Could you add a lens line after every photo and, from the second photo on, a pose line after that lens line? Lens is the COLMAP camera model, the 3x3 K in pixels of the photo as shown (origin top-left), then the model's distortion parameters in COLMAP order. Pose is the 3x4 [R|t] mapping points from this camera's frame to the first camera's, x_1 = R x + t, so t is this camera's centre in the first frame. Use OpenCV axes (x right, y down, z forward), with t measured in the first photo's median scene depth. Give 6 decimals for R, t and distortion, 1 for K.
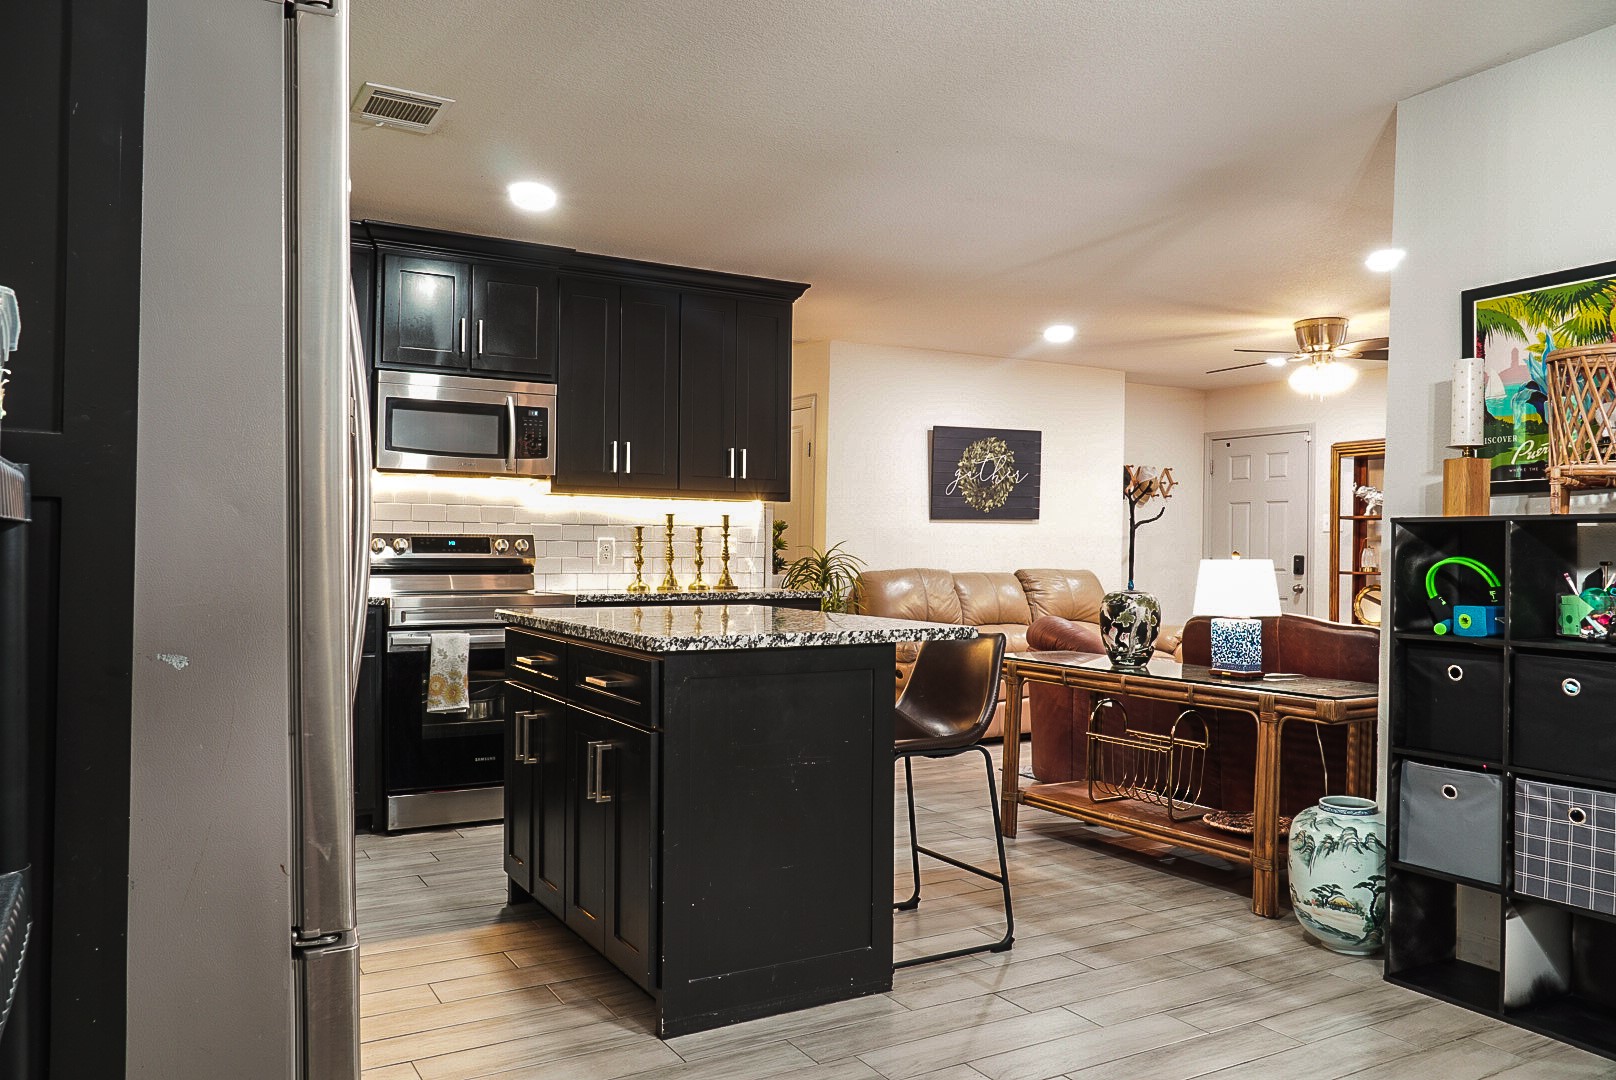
lens RADIAL K [[1209.9, 0, 806.2], [0, 1209.9, 550.0], [0, 0, 1]] dist [-0.056868, 0.073444]
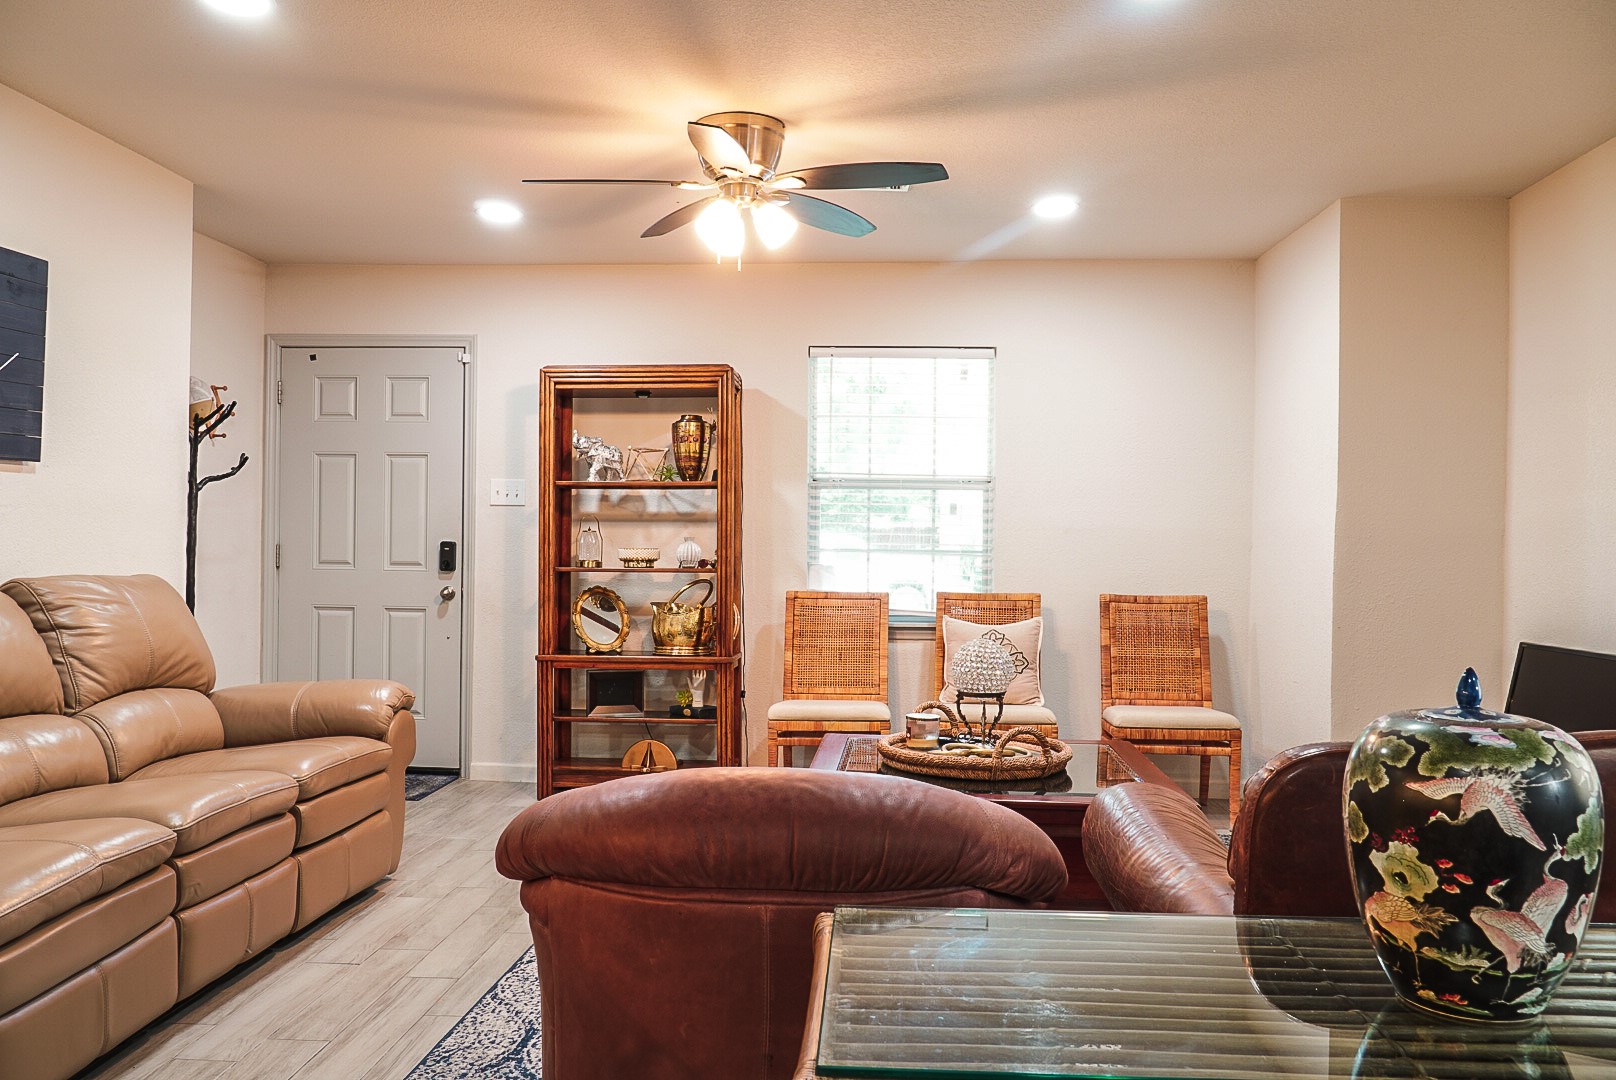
lens RADIAL K [[1209.9, 0, 806.2], [0, 1209.9, 550.0], [0, 0, 1]] dist [-0.056868, 0.073444]
pose [[0.556677, -0.008617, 0.830685, -0.014592], [-0.007732, 0.999849, 0.015553, -0.002460], [-0.830693, -0.015081, 0.556526, 0.538306]]
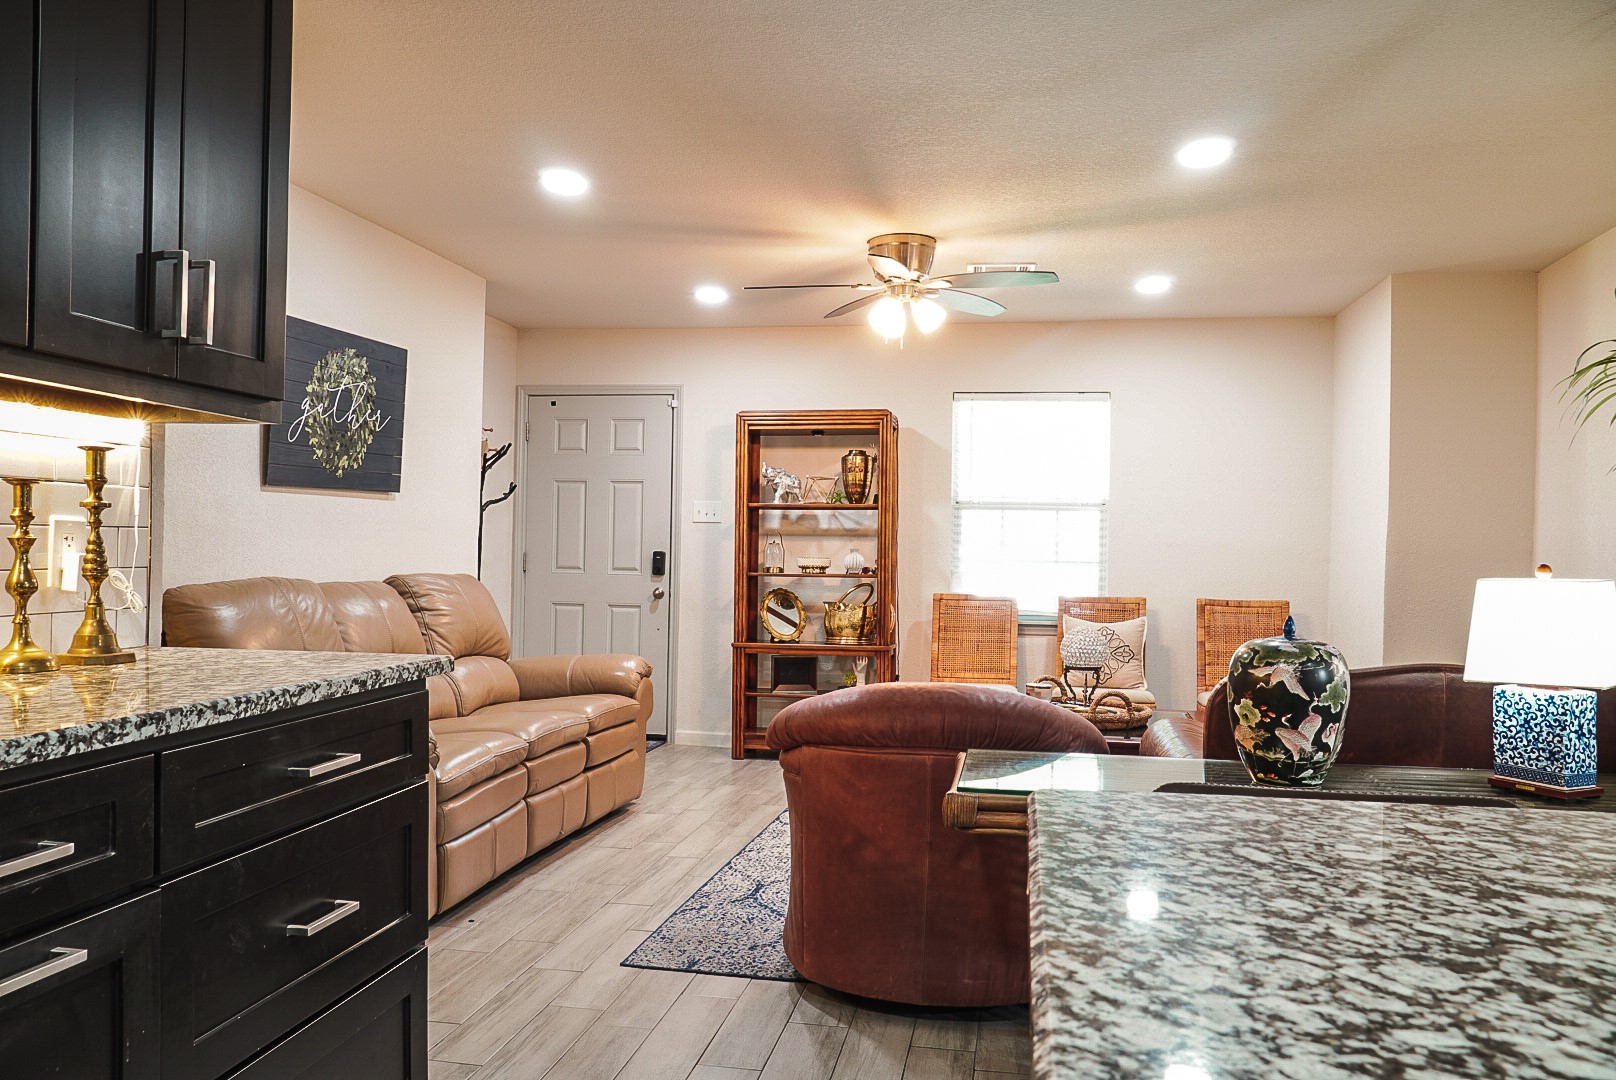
lens RADIAL K [[1209.9, 0, 806.2], [0, 1209.9, 550.0], [0, 0, 1]] dist [-0.056868, 0.073444]
pose [[0.649653, 0.003456, 0.760223, -0.142795], [-0.012676, 0.999900, 0.006288, -0.002711], [-0.760126, -0.013722, 0.649631, 0.454141]]
